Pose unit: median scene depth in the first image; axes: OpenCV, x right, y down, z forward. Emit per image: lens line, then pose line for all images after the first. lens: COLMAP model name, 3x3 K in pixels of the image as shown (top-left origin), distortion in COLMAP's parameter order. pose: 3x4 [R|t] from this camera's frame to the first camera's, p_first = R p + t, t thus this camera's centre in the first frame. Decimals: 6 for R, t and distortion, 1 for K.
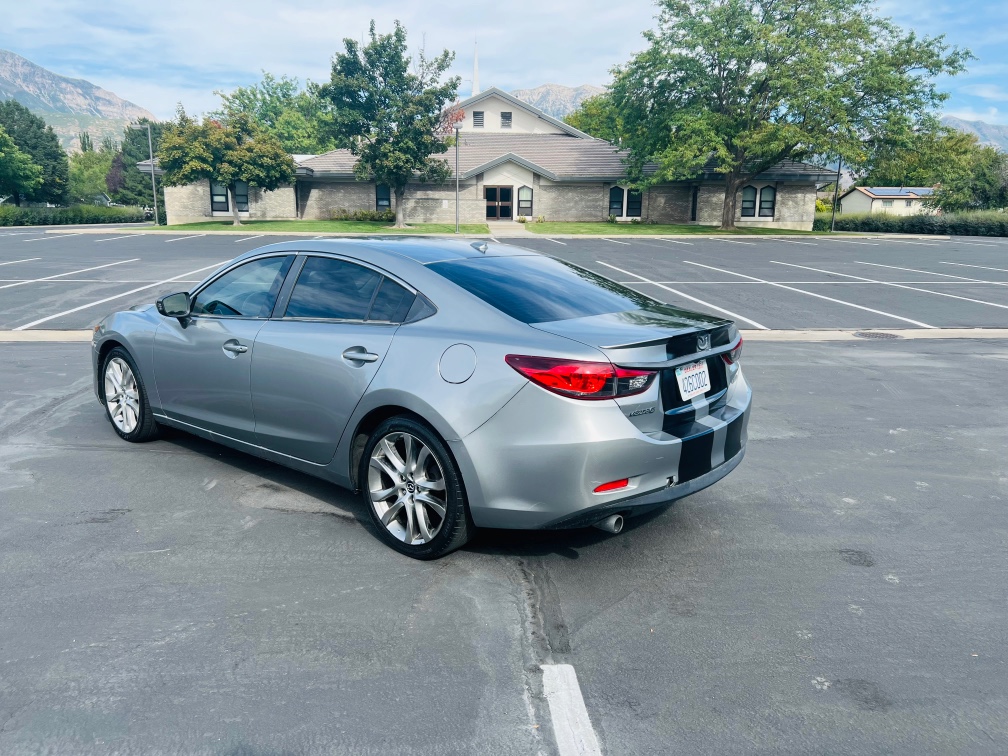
lens RADIAL K [[771.0, 0, 504.0], [0, 771.0, 378.0], [0, 0, 1]] dist [0.062024, -0.080002]
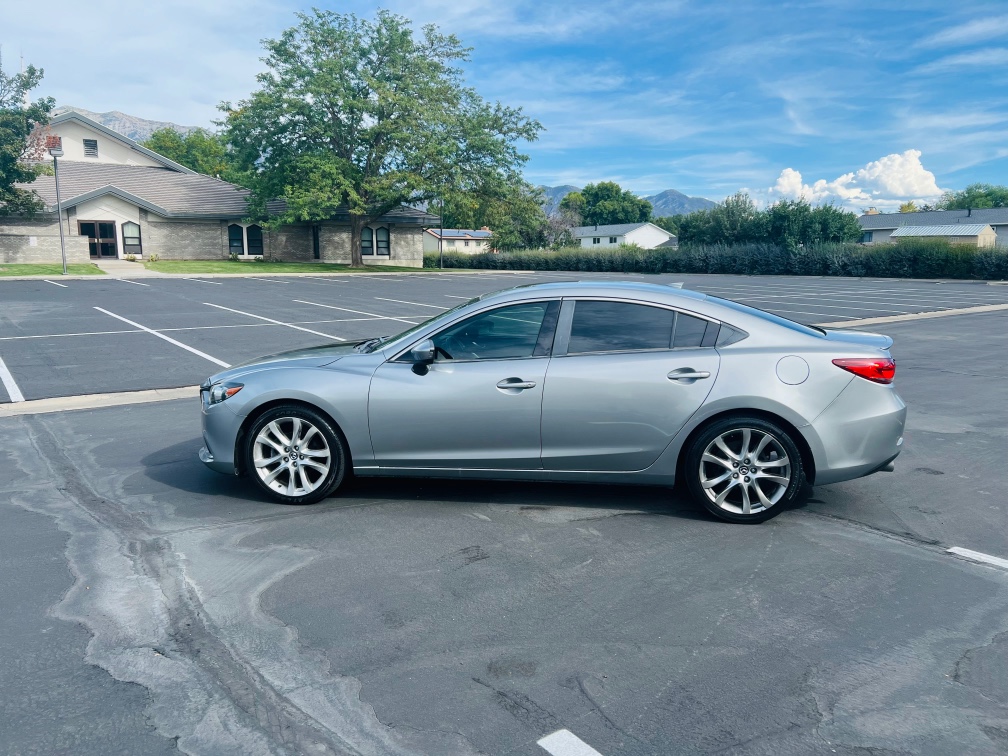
lens RADIAL K [[771.0, 0, 504.0], [0, 771.0, 378.0], [0, 0, 1]] dist [0.062024, -0.080002]
pose [[0.836317, -0.092739, 0.540345, -0.123137], [0.117211, 0.993046, -0.010977, -0.005018], [-0.535570, 0.072515, 0.841372, 0.010691]]
